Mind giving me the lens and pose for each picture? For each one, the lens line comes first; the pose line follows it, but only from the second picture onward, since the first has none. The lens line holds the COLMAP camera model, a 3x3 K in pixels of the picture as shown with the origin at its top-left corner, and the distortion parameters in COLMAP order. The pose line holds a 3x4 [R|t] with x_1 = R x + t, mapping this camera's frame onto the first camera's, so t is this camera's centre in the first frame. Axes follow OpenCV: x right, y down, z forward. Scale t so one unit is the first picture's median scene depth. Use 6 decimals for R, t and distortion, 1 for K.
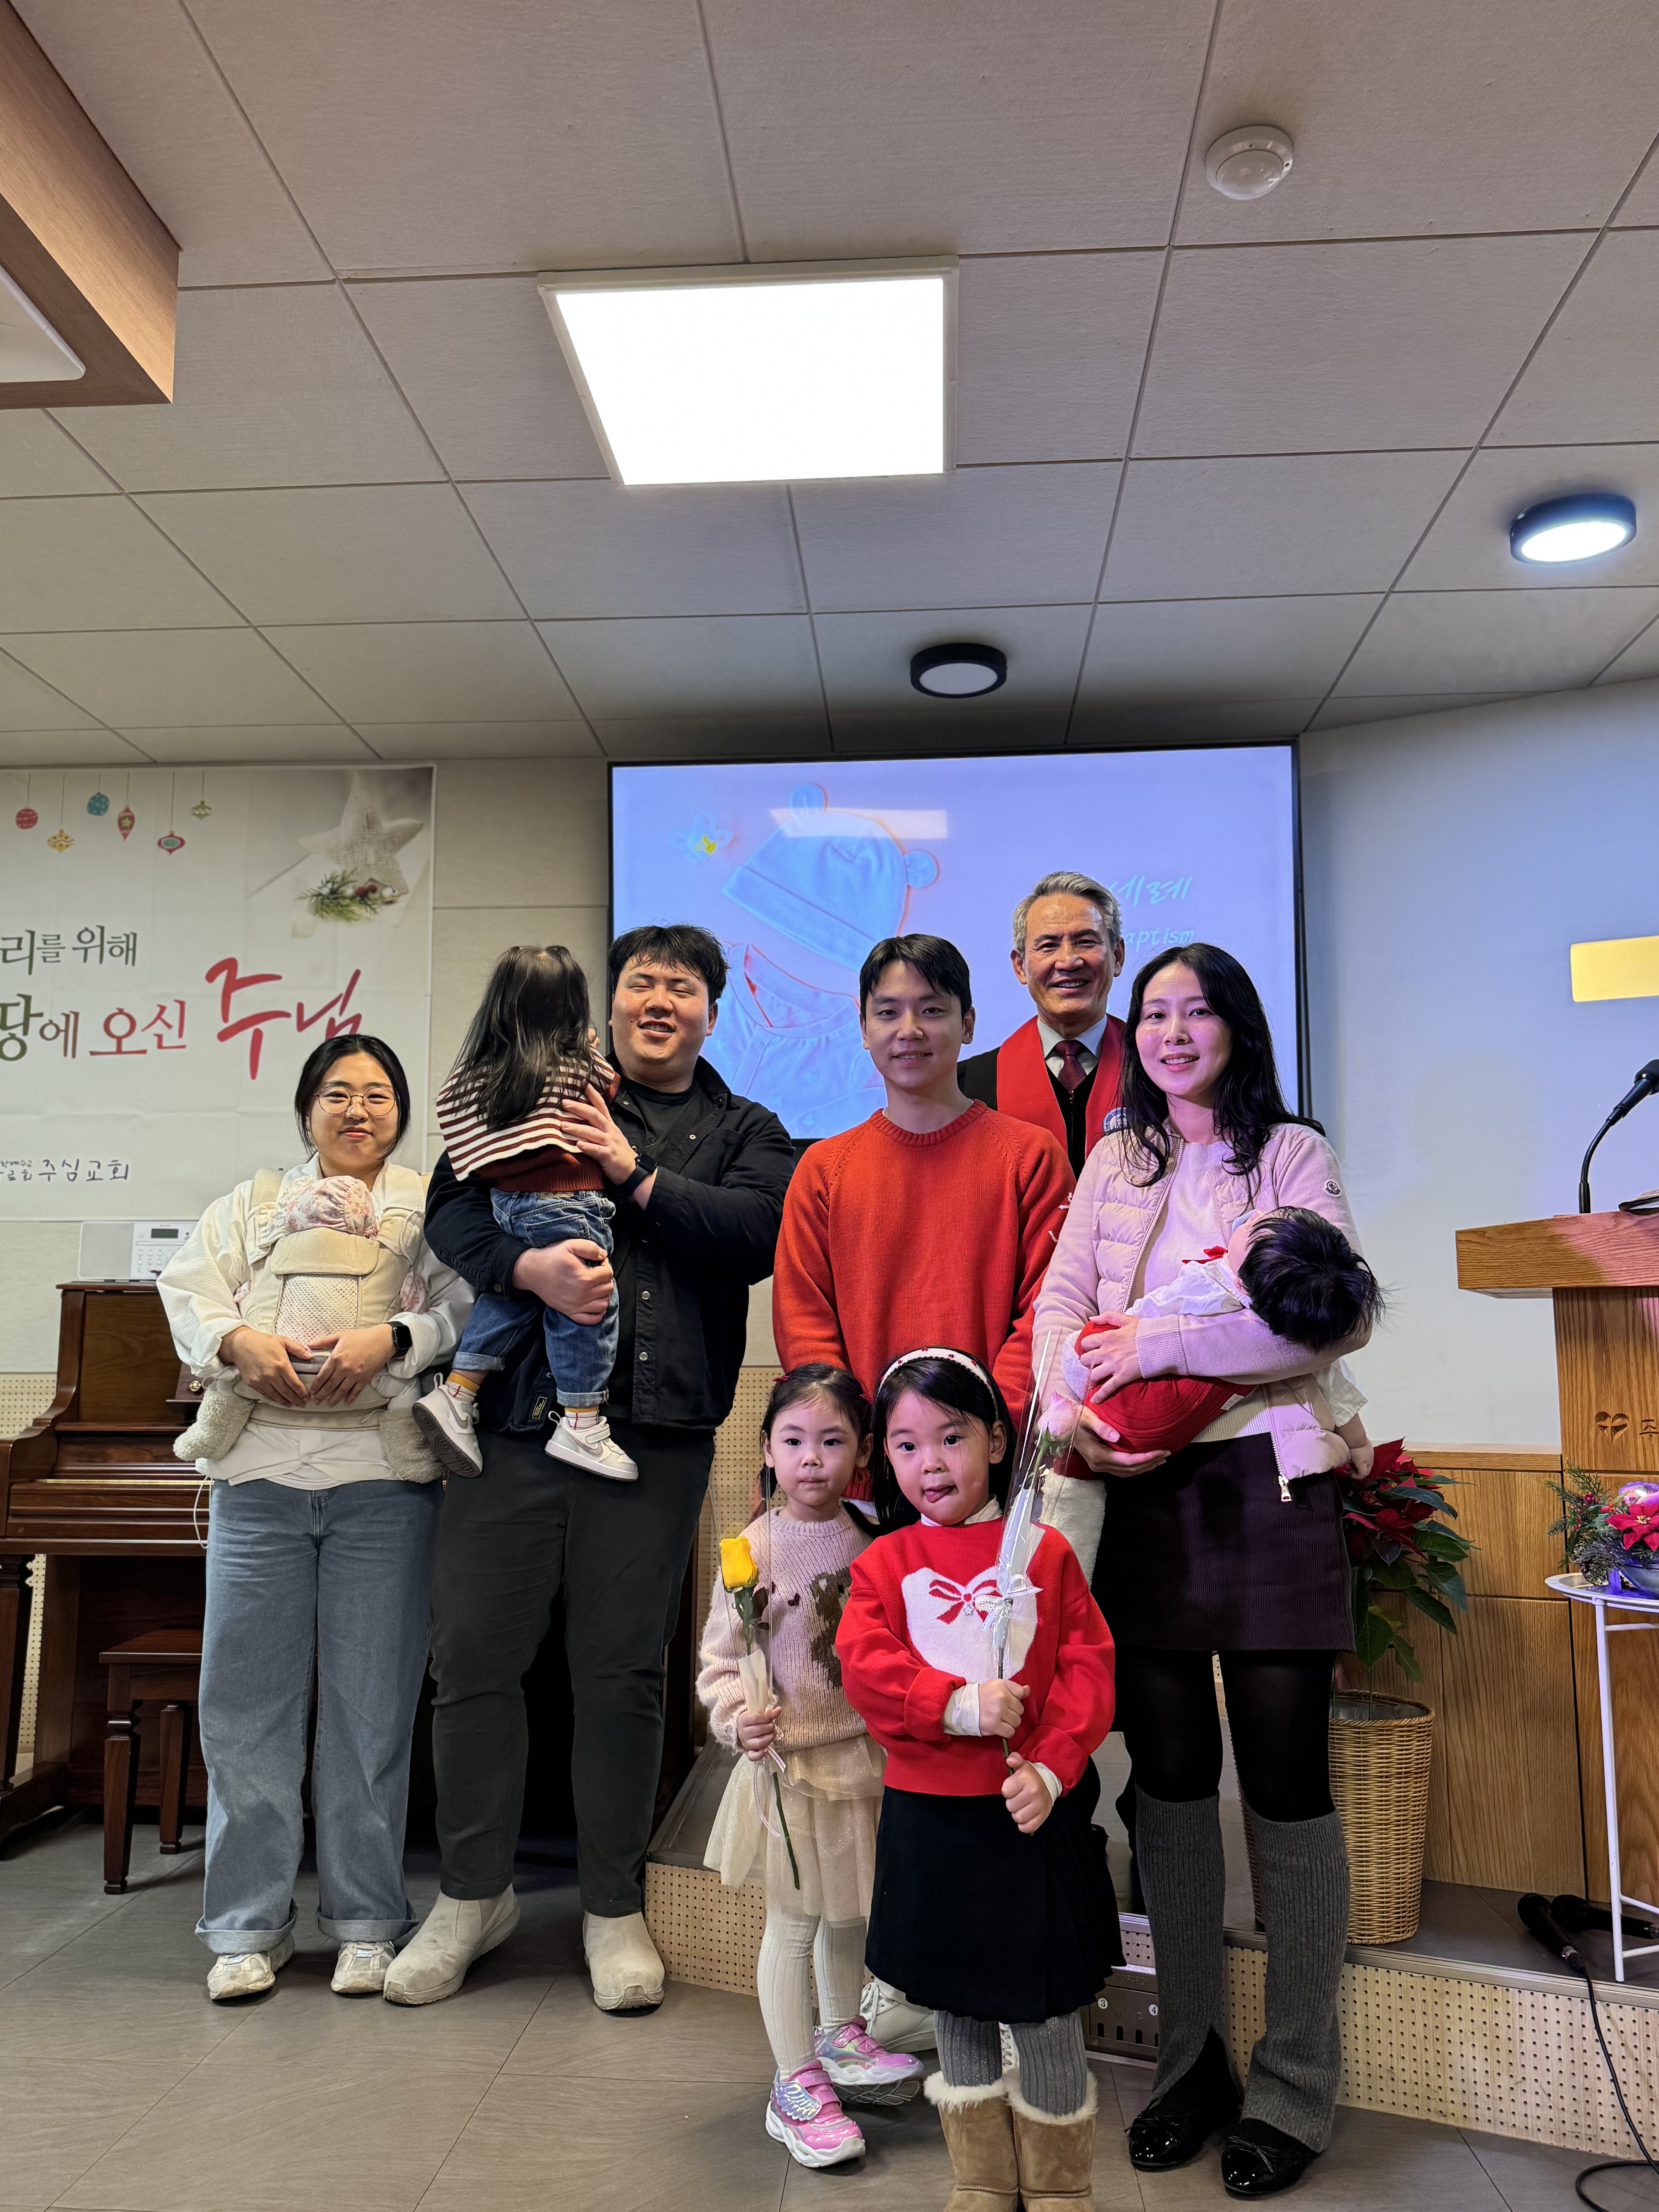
lens RADIAL K [[1749.6, 0, 830.8], [0, 1749.6, 1118.1], [0, 0, 1]] dist [0.038607, -0.061673]
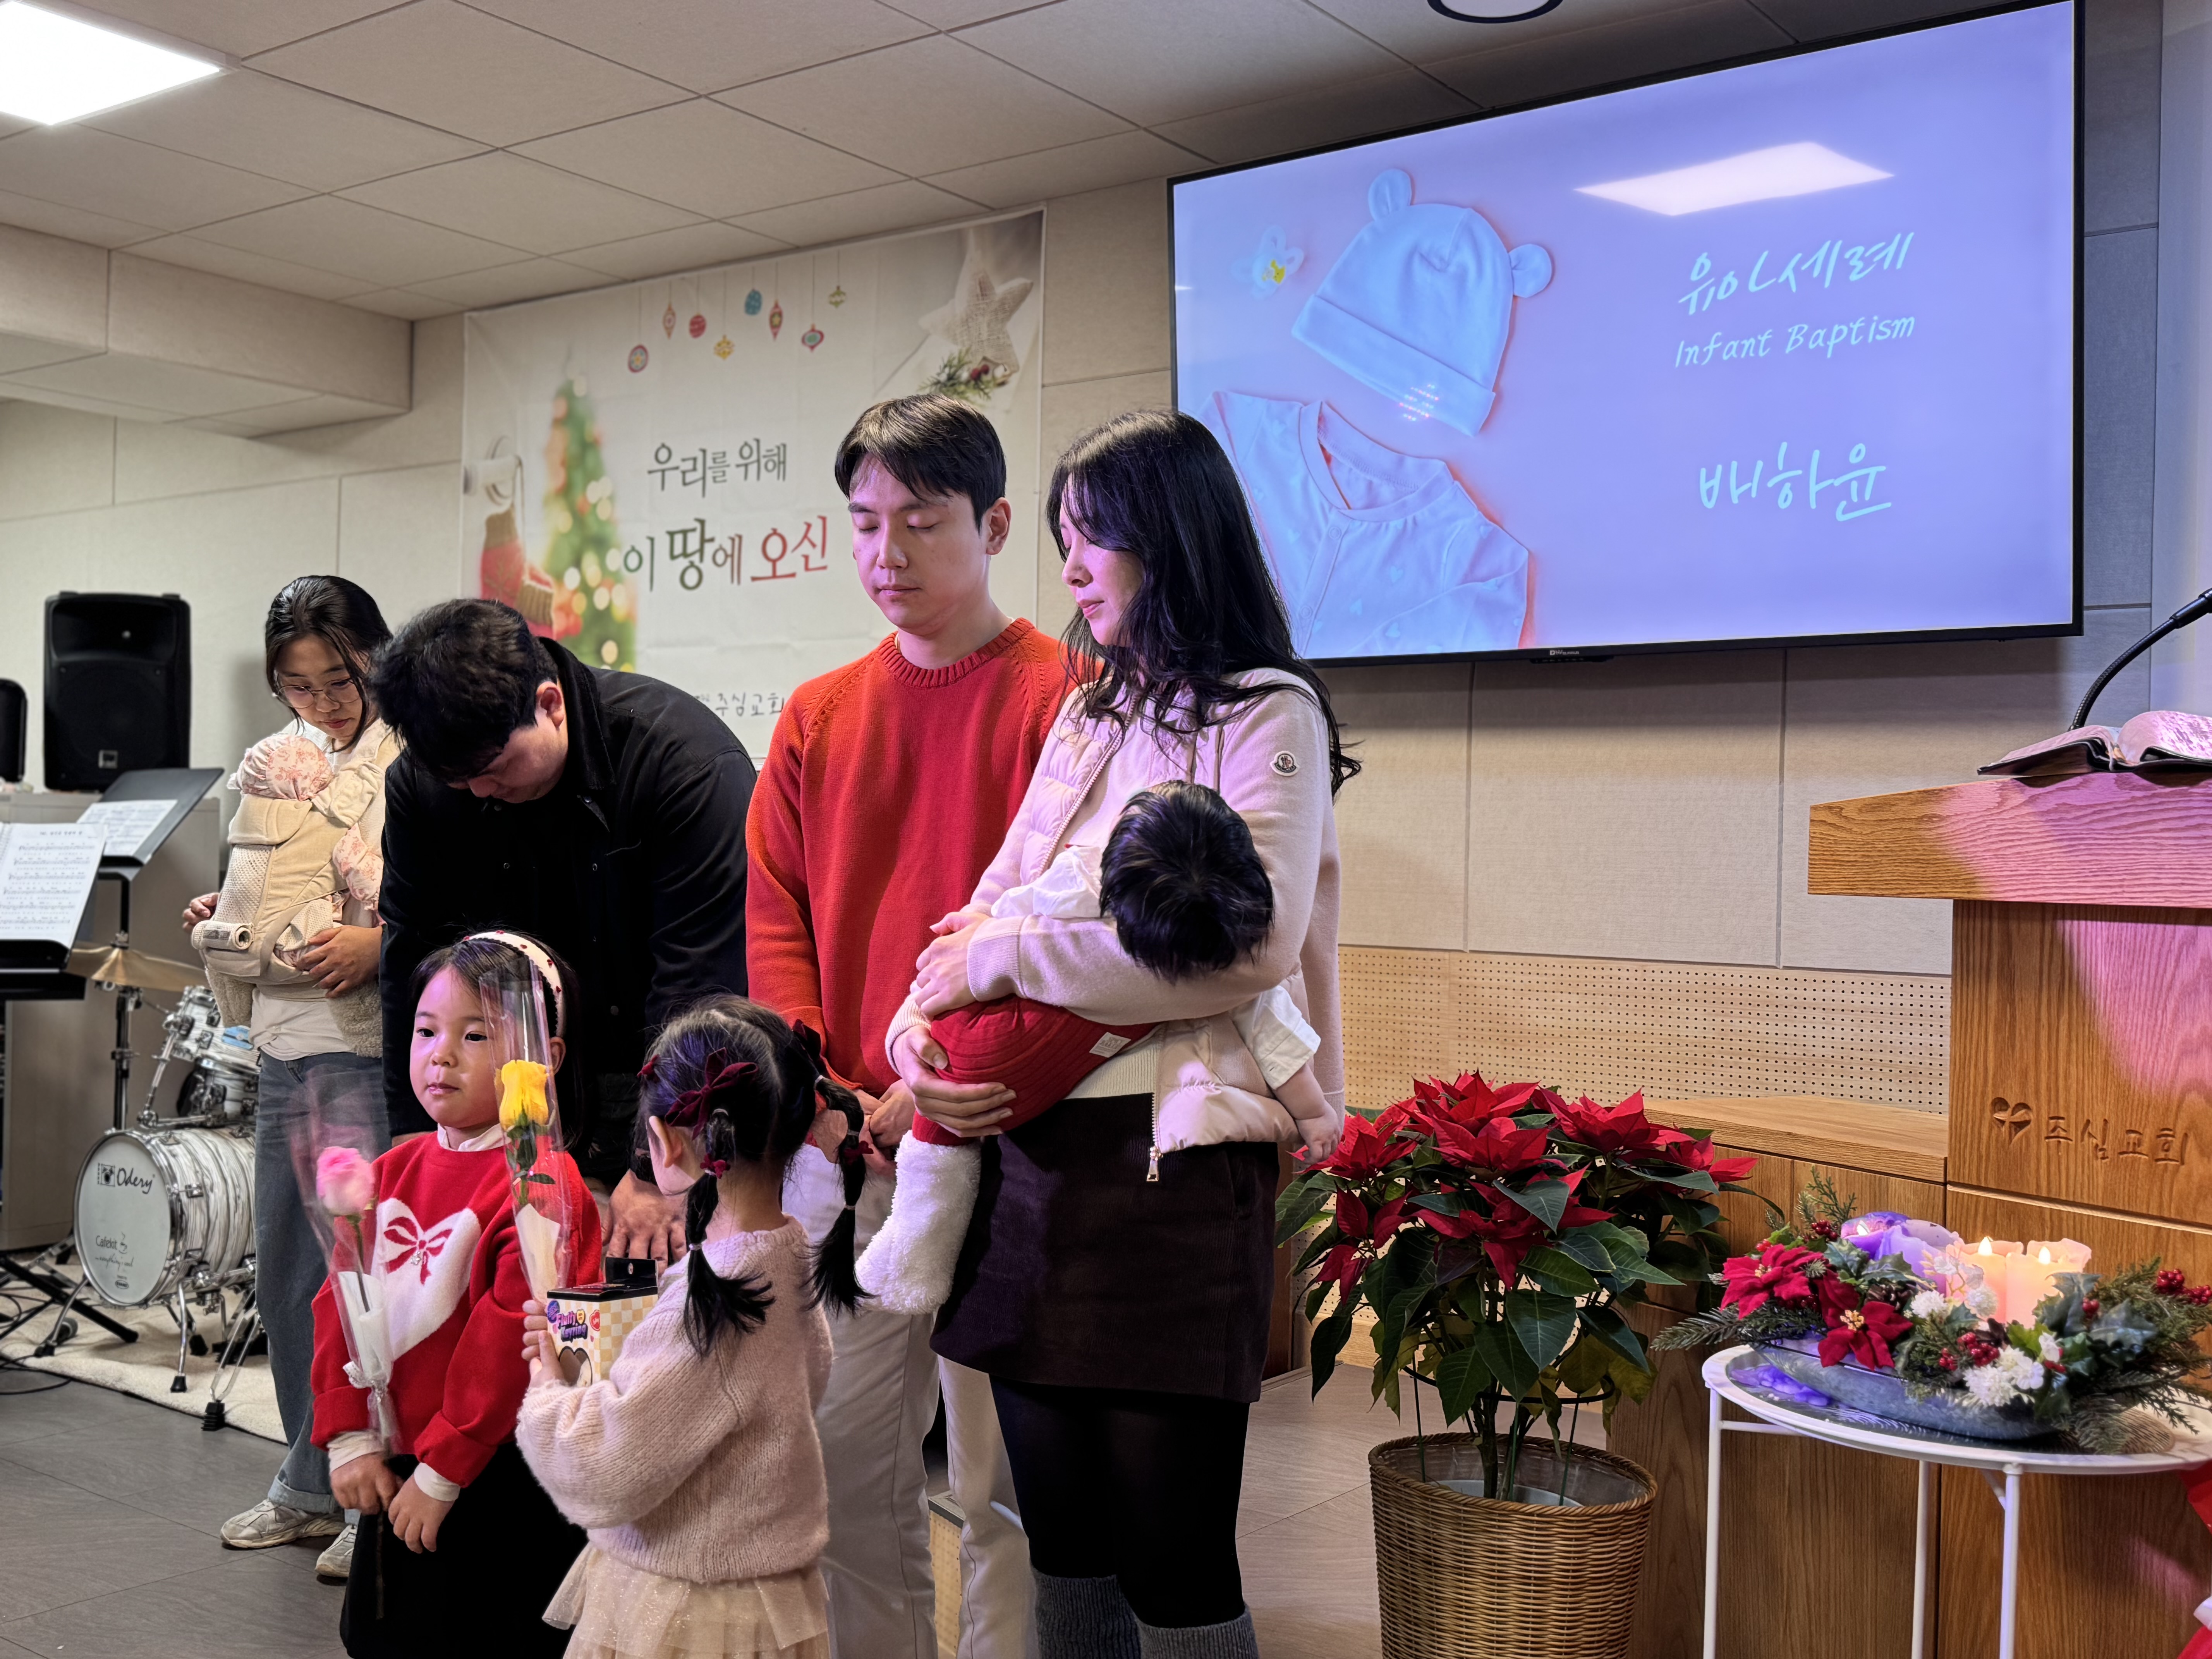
lens RADIAL K [[2165.2, 0, 1146.3], [0, 2165.2, 868.6], [0, 0, 1]] dist [0.063280, 0.000000]
pose [[0.845182, 0.025106, -0.533888, 0.414888], [0.047177, 0.991493, 0.121310, -0.015663], [0.532392, -0.127717, 0.836808, 0.137317]]
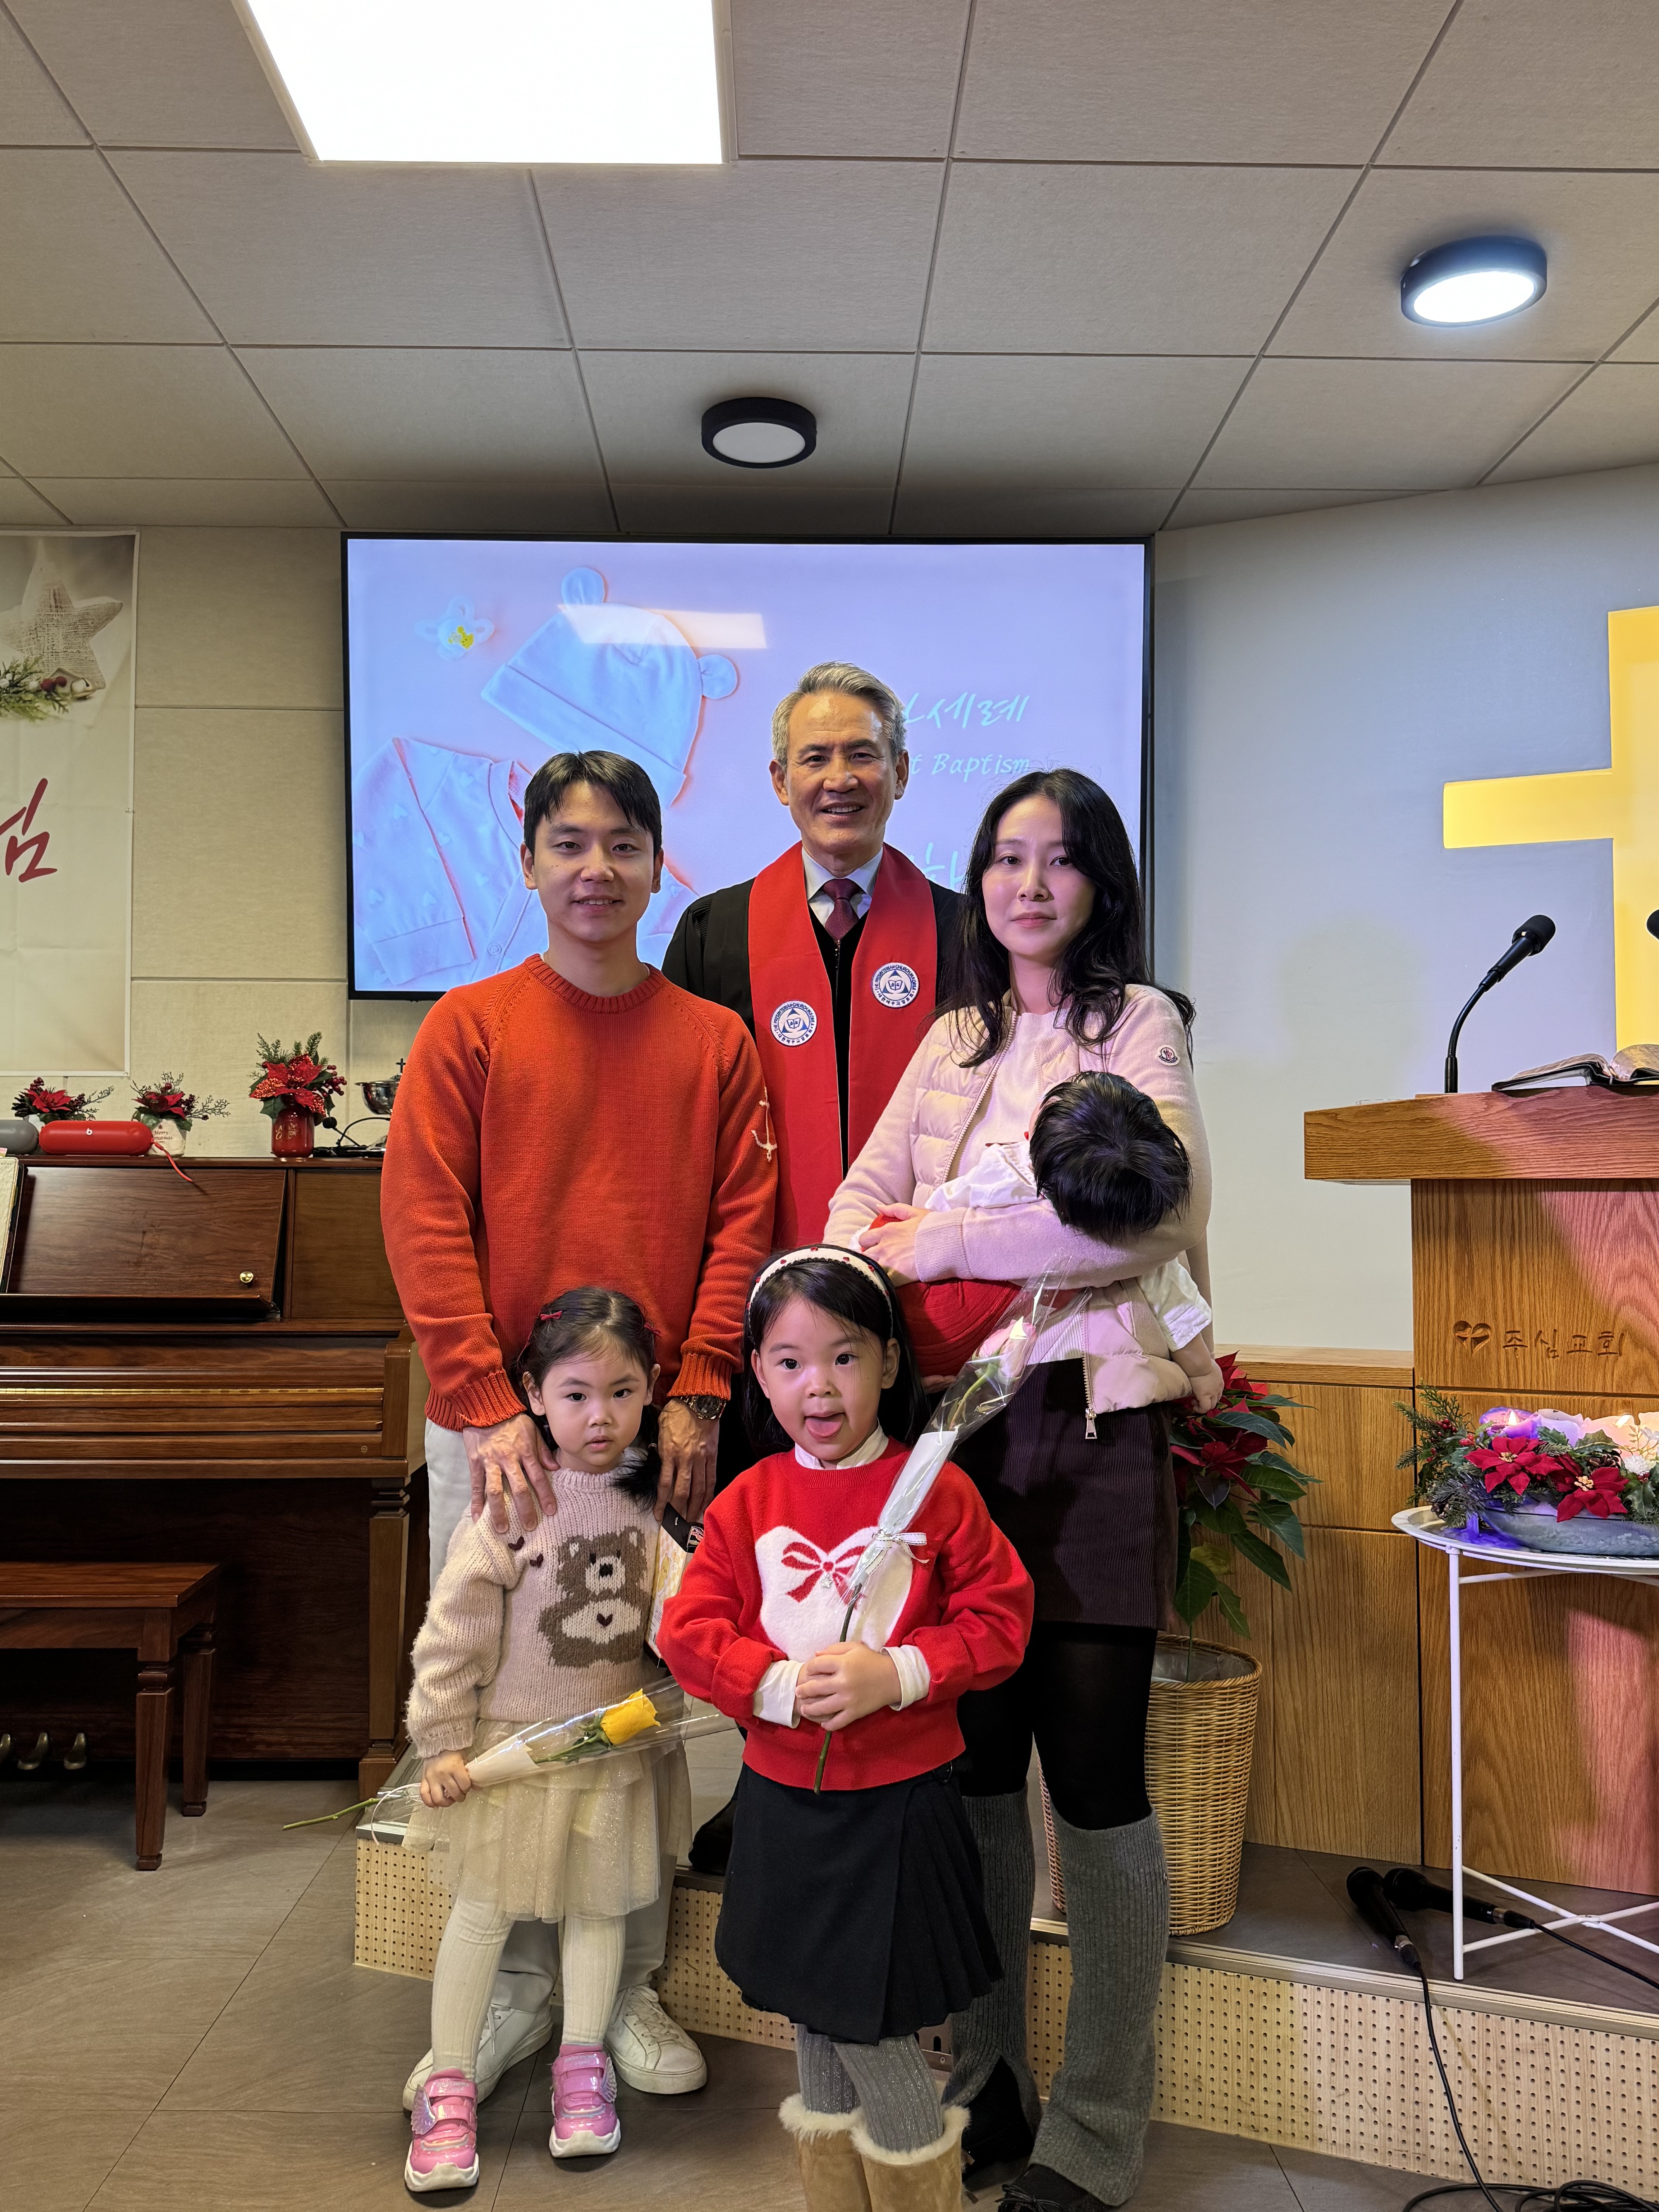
lens RADIAL K [[1811.4, 0, 830.5], [0, 1811.4, 1120.7], [0, 0, 1]] dist [0.033321, -0.048924]
pose [[0.996282, 0.008017, 0.085782, 0.033948], [-0.015484, 0.996110, 0.086745, -0.003612], [-0.084753, -0.087751, 0.992530, 0.098500]]
